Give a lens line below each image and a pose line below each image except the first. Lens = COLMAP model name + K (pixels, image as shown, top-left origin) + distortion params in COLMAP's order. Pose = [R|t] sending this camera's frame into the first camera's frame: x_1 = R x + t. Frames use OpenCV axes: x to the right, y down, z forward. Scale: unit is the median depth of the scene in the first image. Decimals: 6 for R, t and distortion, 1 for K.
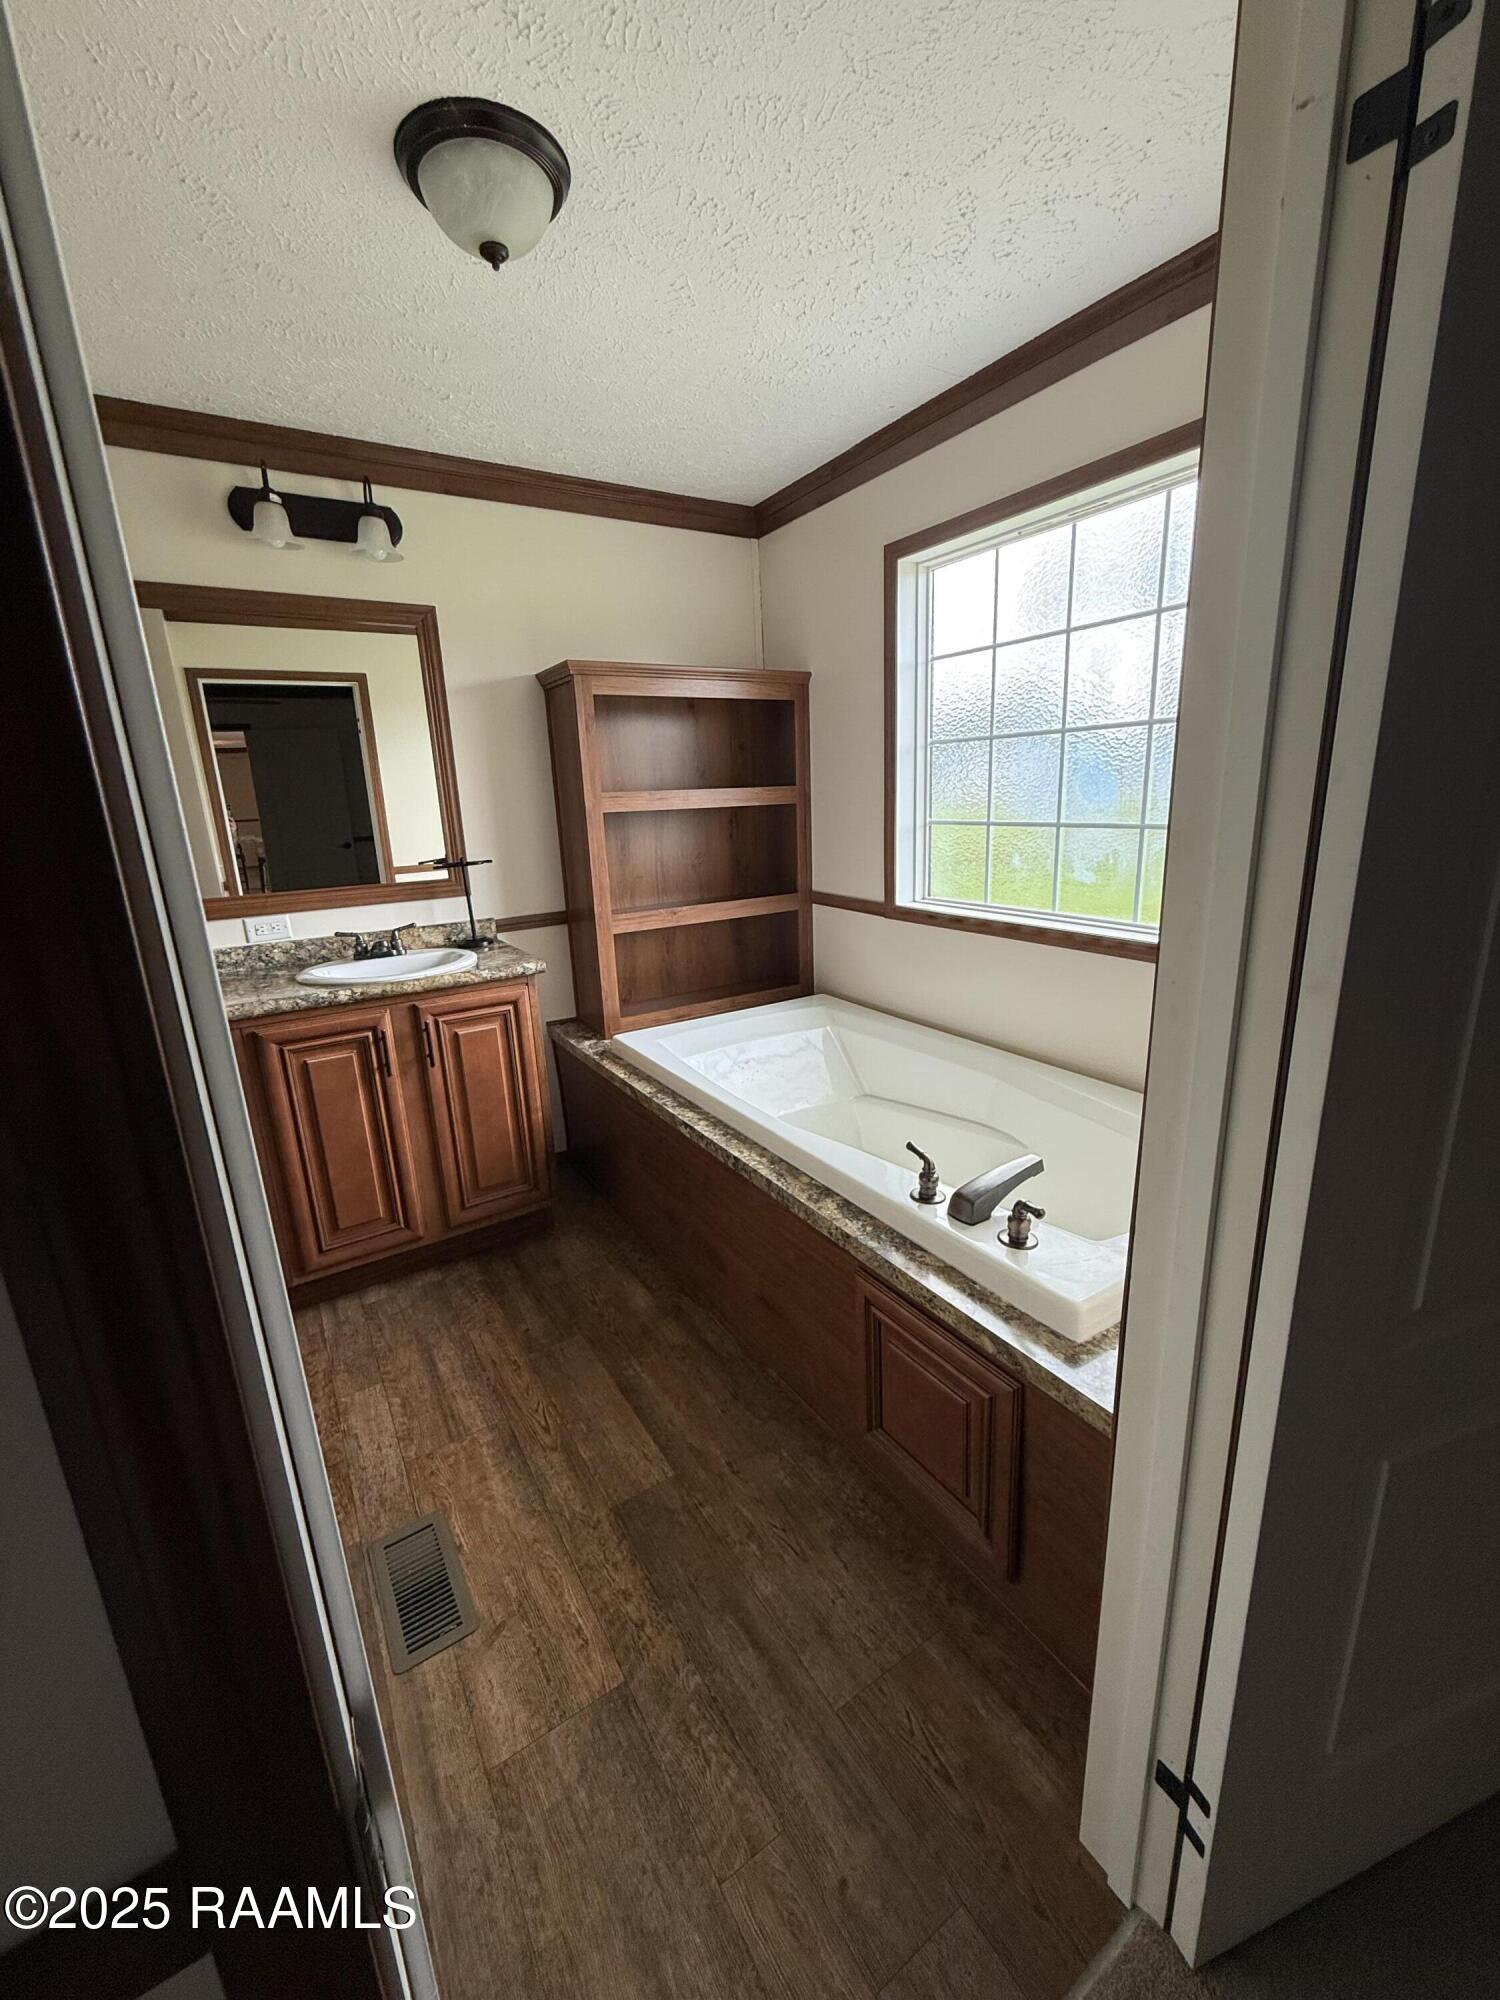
lens RADIAL K [[800.6, 0, 759.3], [0, 800.6, 989.9], [0, 0, 1]] dist [0.000832, 0.000129]
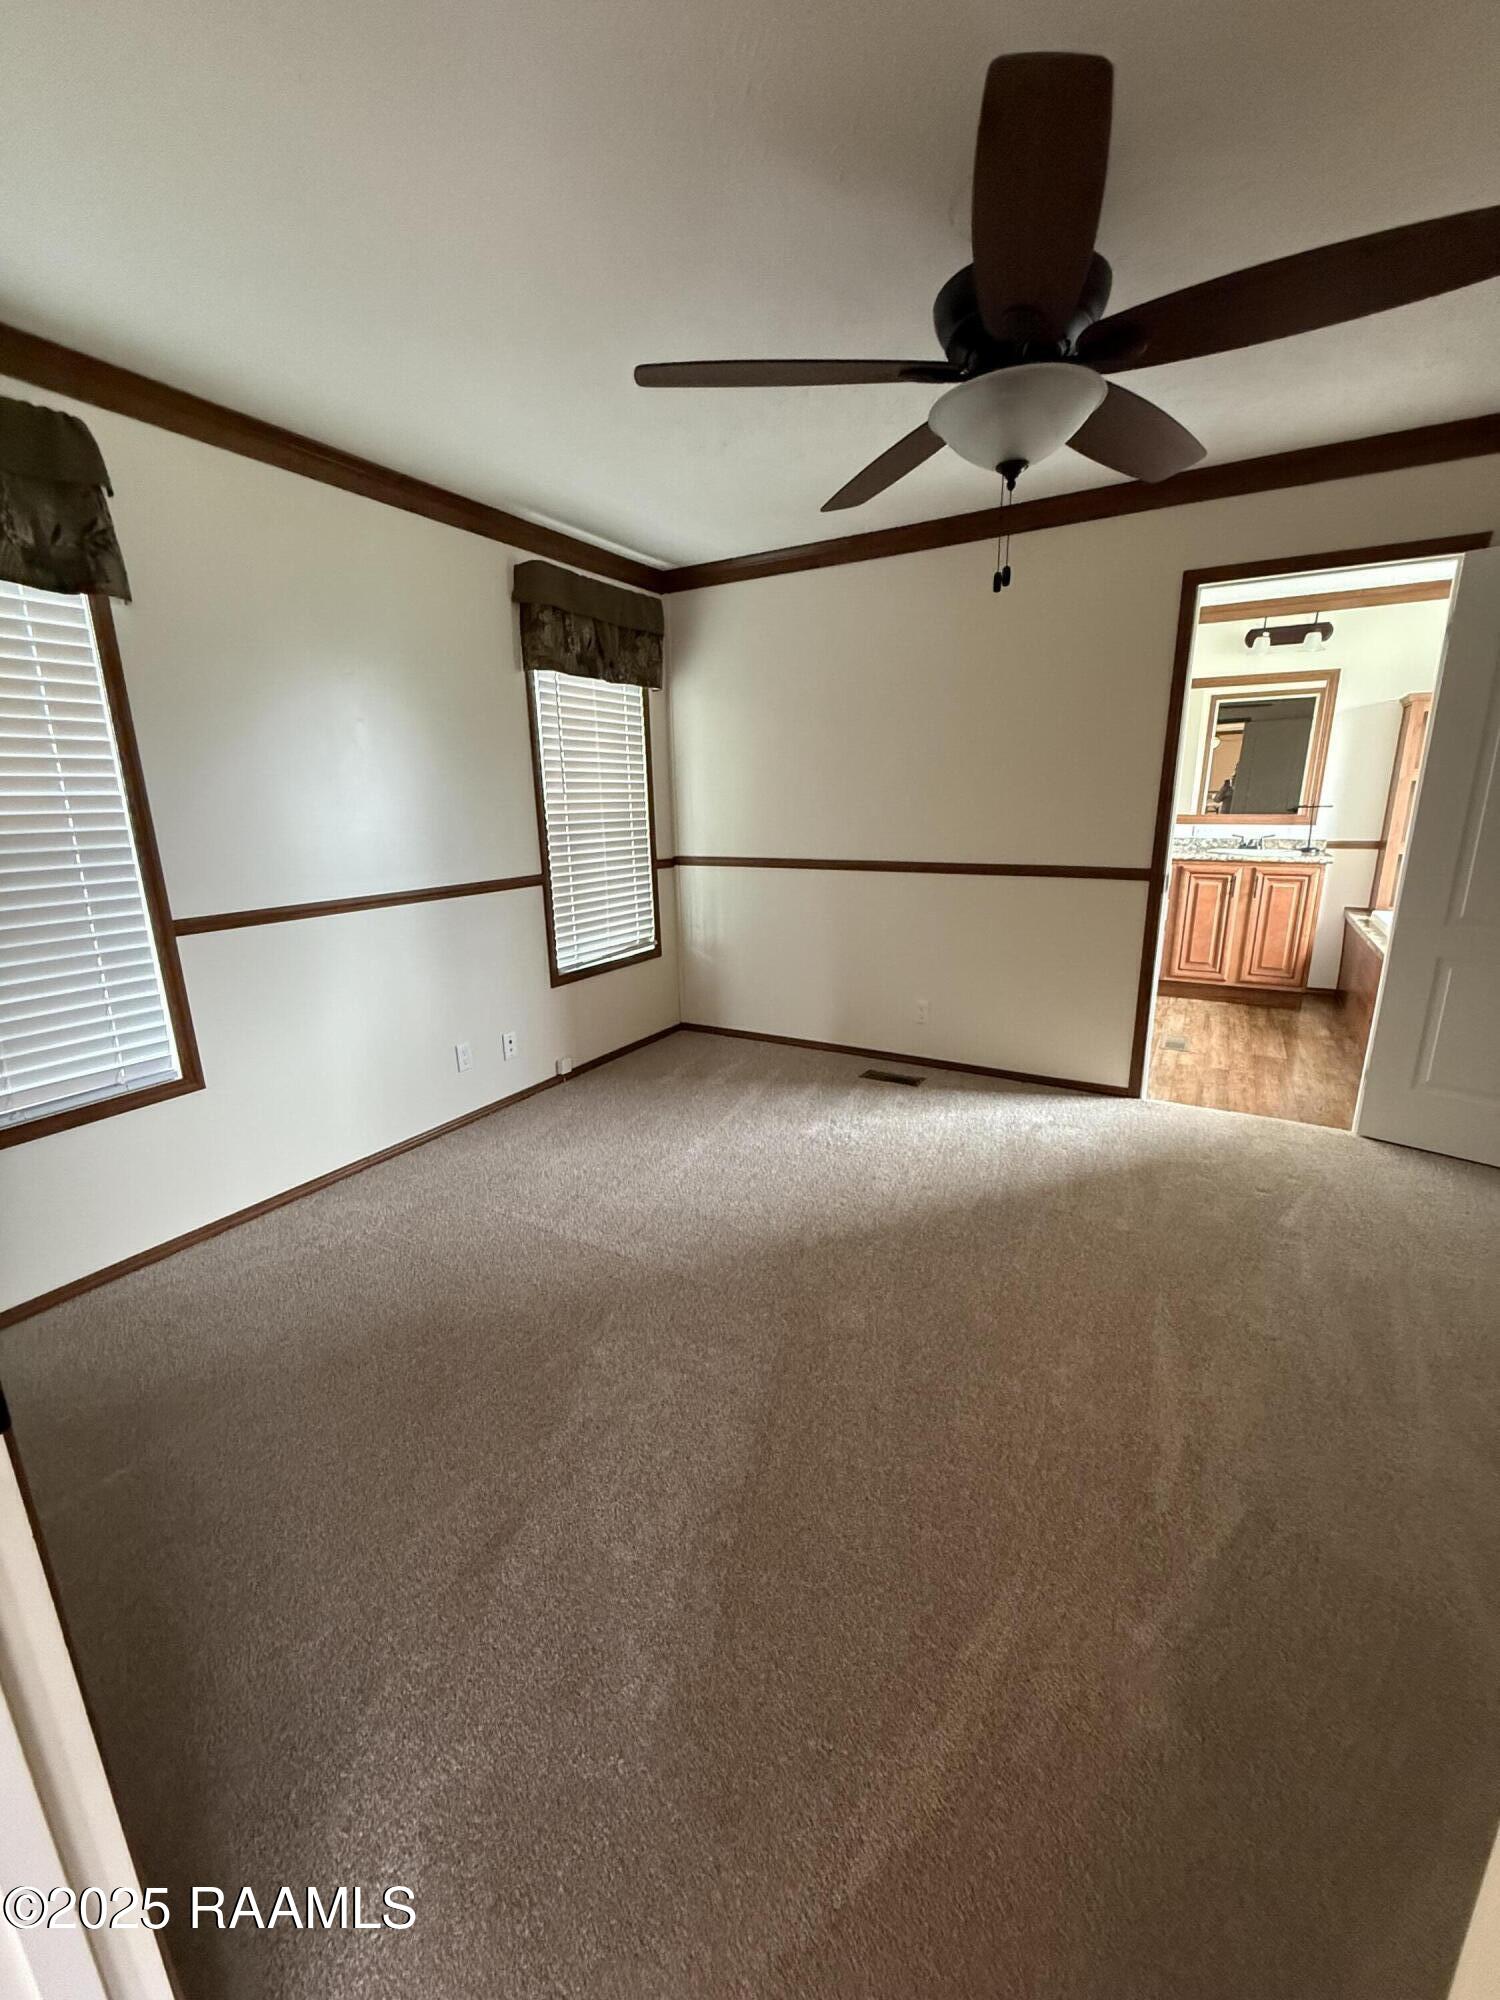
lens RADIAL K [[813.0, 0, 764.1], [0, 813.0, 1004.2], [0, 0, 1]] dist [0.013918, 0.000144]
pose [[0.473243, 0.254955, -0.843231, 0.882938], [-0.223041, 0.960693, 0.165294, 0.301295], [0.852229, 0.109851, 0.511506, -1.193502]]
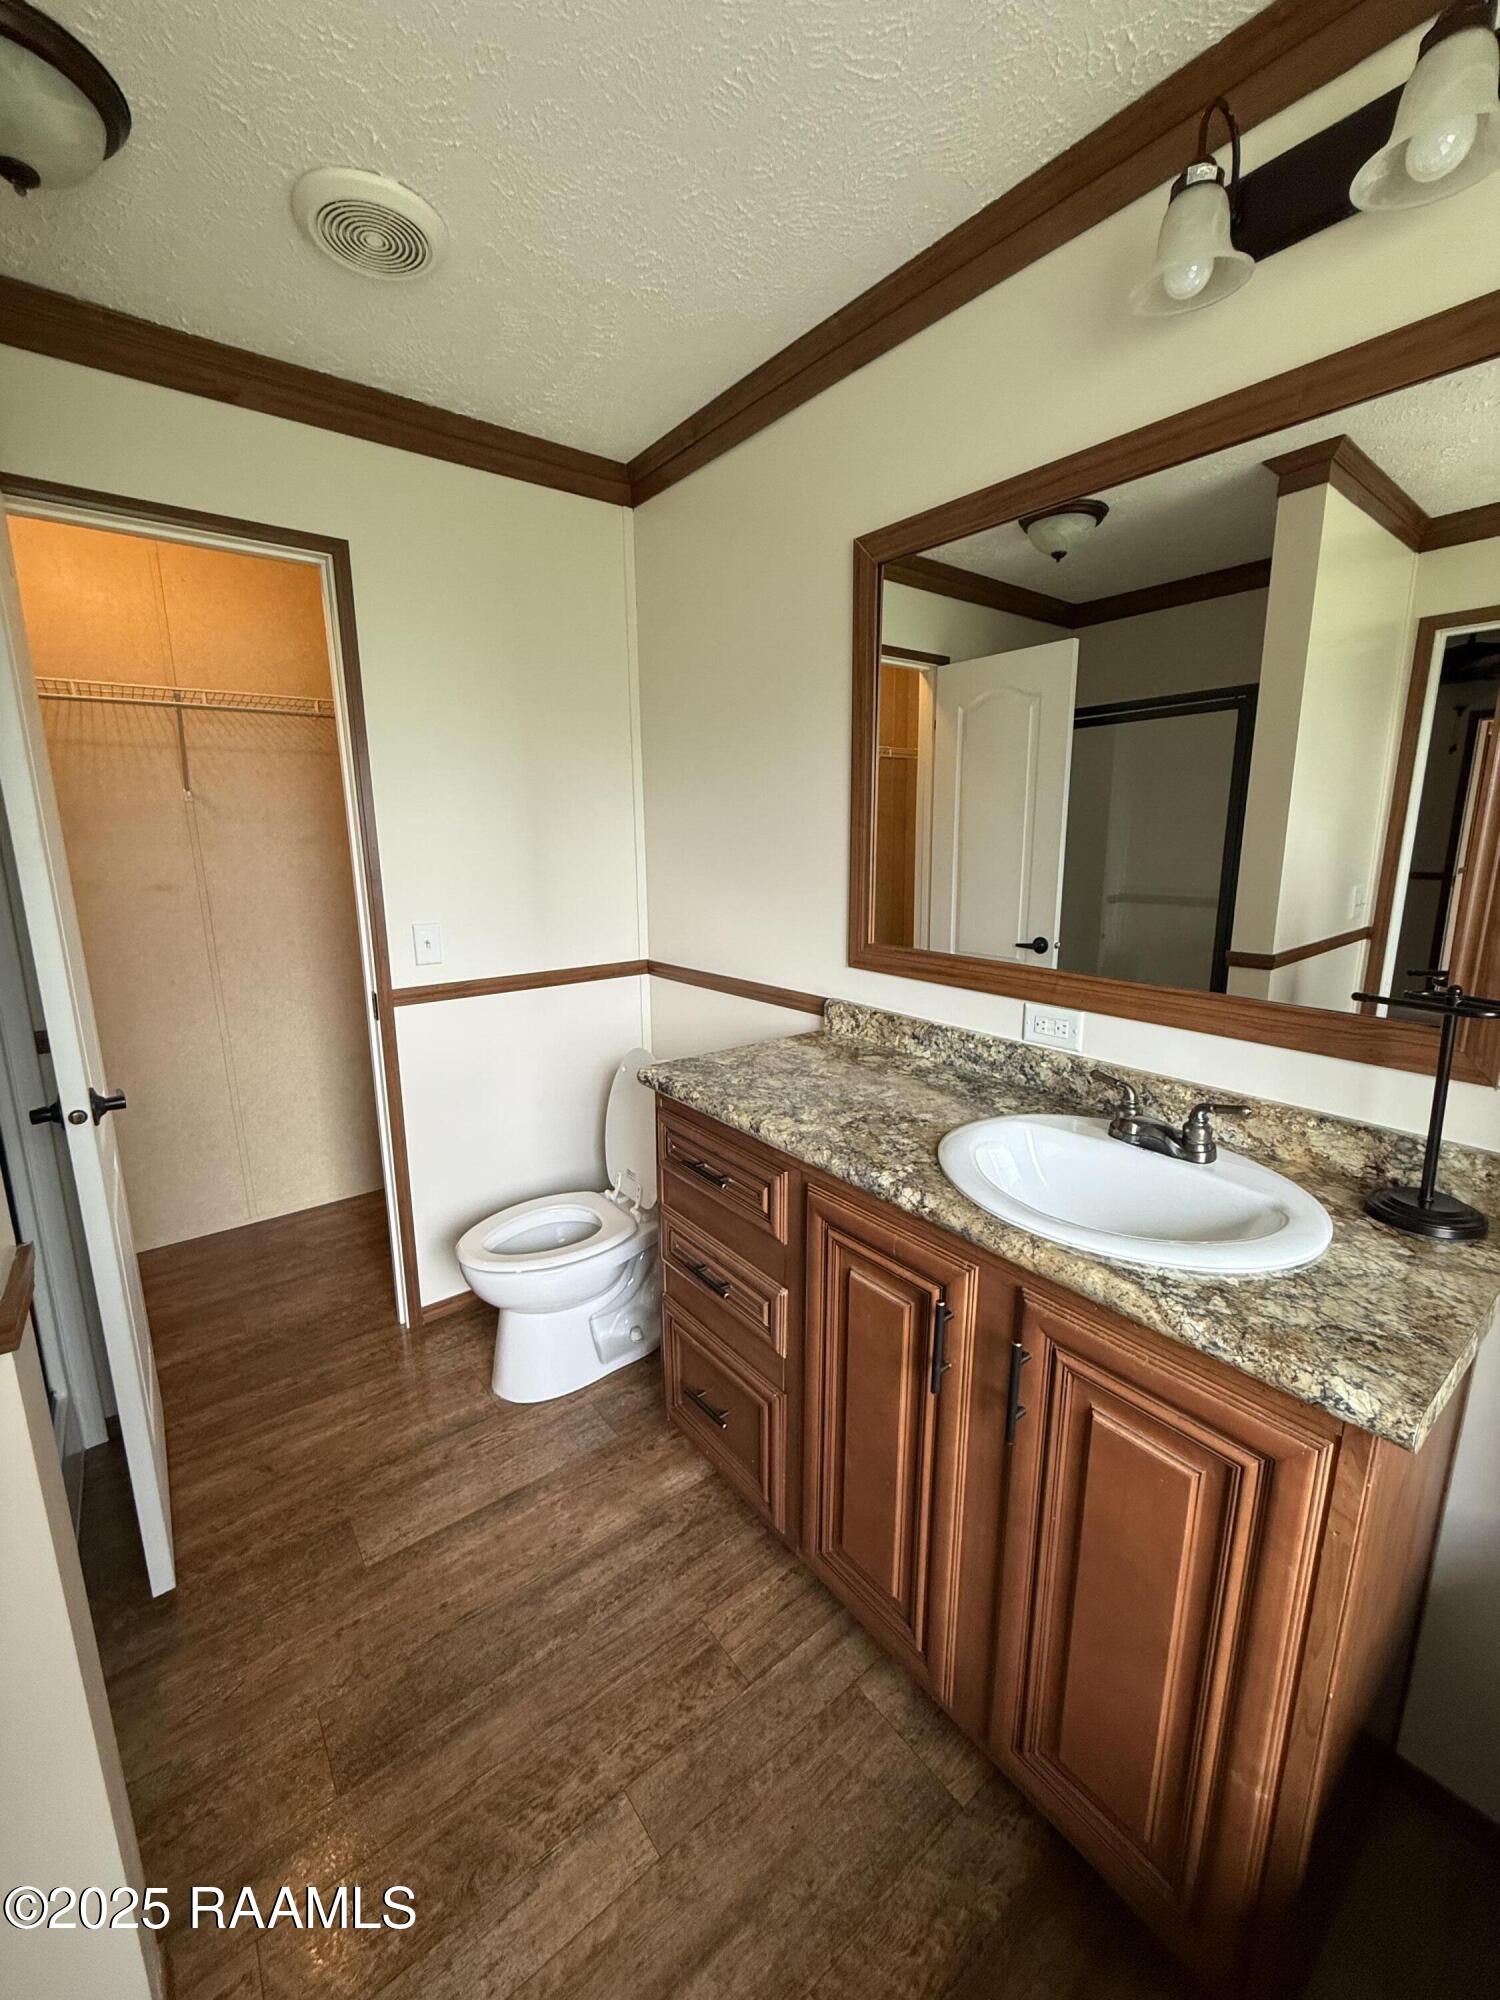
lens RADIAL K [[800.6, 0, 759.3], [0, 800.6, 989.9], [0, 0, 1]] dist [0.000832, 0.000129]
pose [[0.091456, 0.238849, -0.966740, -0.062583], [-0.246074, 0.946122, 0.210476, -0.193472], [0.964927, 0.218640, 0.145303, 0.765209]]
